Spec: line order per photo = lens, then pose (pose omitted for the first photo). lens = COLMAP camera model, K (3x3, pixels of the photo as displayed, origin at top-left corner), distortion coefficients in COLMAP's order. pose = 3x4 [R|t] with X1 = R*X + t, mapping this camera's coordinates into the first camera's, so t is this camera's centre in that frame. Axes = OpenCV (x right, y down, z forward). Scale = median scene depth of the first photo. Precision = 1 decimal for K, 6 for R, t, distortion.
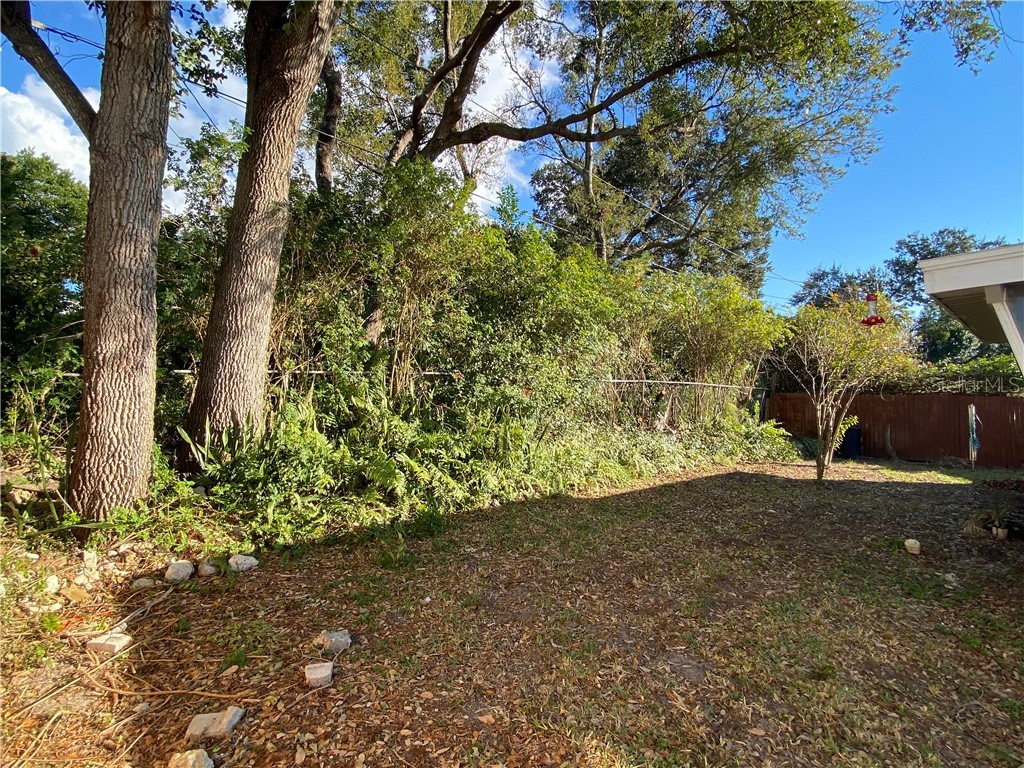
lens RADIAL K [[528.3, 0, 512.0], [0, 528.3, 384.0], [0, 0, 1]] dist [0.042376, -0.033173]
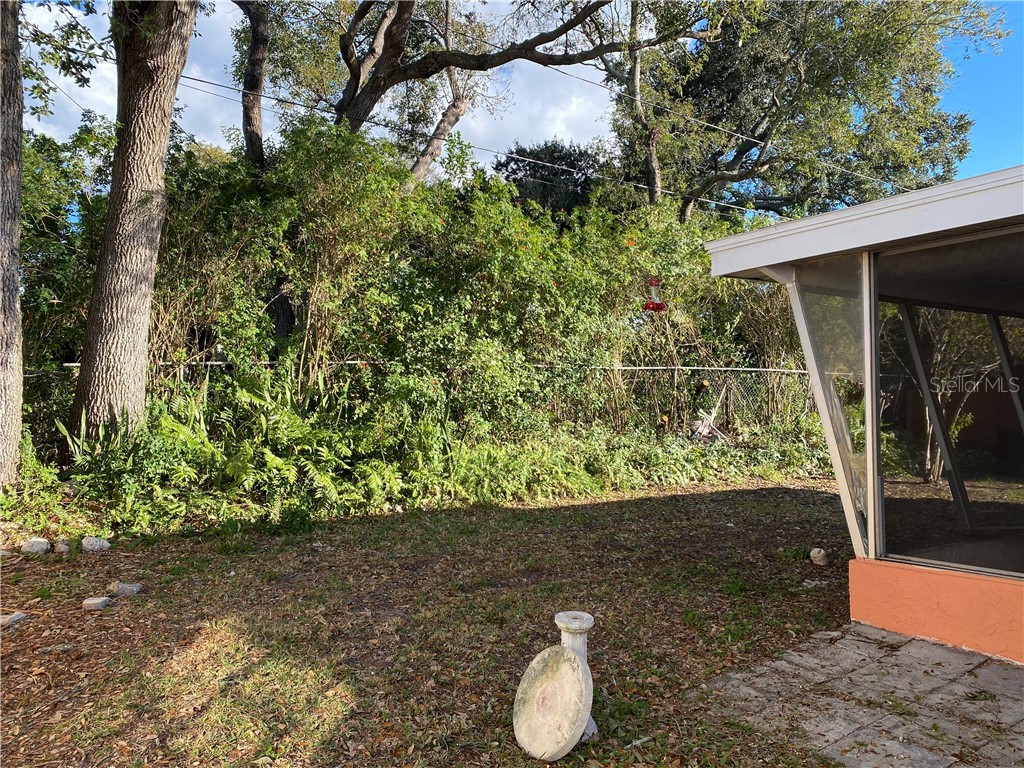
lens RADIAL K [[816.3, 0, 512.4], [0, 816.3, 383.6], [0, 0, 1]] dist [0.000445, 0.047826]
pose [[0.985417, -0.008021, -0.169965, 0.466714], [0.010209, 0.999876, 0.012000, 0.001254], [0.169848, -0.013560, 0.985377, -0.365689]]
